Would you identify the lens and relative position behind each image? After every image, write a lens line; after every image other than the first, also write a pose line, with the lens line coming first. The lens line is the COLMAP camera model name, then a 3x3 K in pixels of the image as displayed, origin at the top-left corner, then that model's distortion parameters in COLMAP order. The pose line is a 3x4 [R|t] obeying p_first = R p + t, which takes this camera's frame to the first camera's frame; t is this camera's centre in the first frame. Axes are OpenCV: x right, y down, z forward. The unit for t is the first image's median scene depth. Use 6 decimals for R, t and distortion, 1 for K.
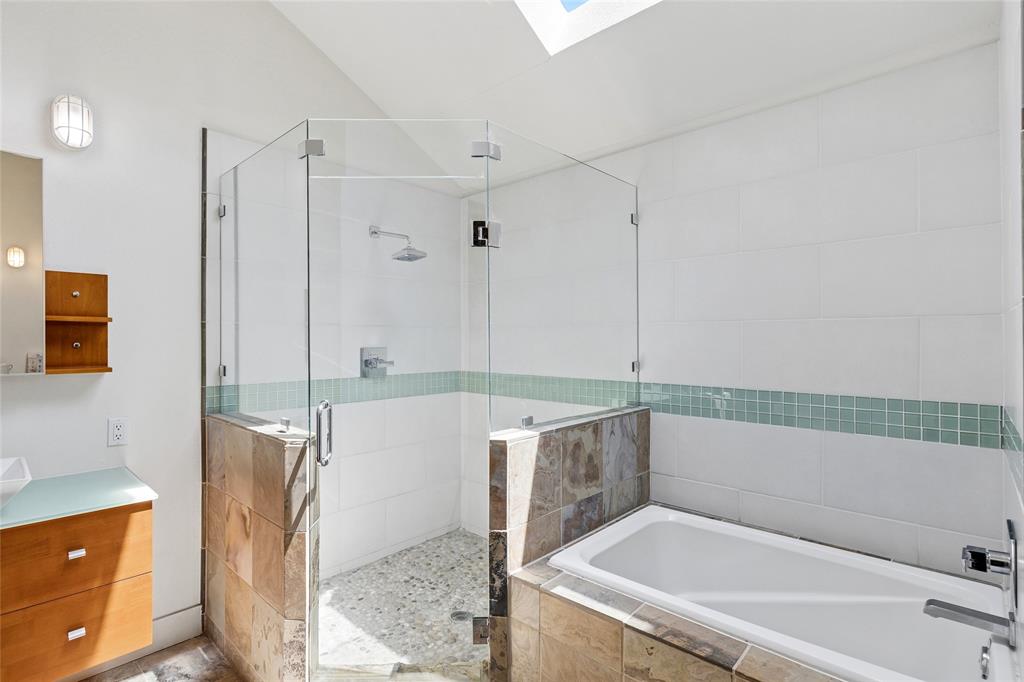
lens RADIAL K [[492.9, 0, 512.4], [0, 492.9, 340.7], [0, 0, 1]] dist [-0.001799, 0.000979]
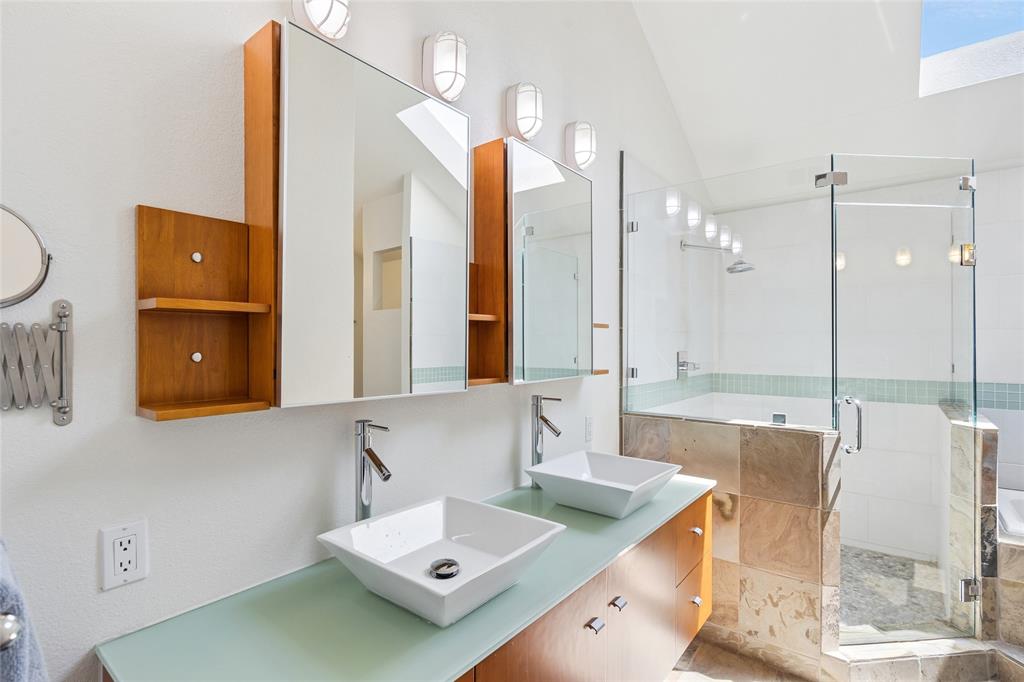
lens RADIAL K [[492.9, 0, 509.3], [0, 492.9, 346.5], [0, 0, 1]] dist [-0.001799, 0.000979]
pose [[0.997439, -0.002190, 0.071488, -1.265538], [0.001782, 0.999982, 0.005768, -0.005219], [-0.071500, -0.005626, 0.997425, -0.097618]]
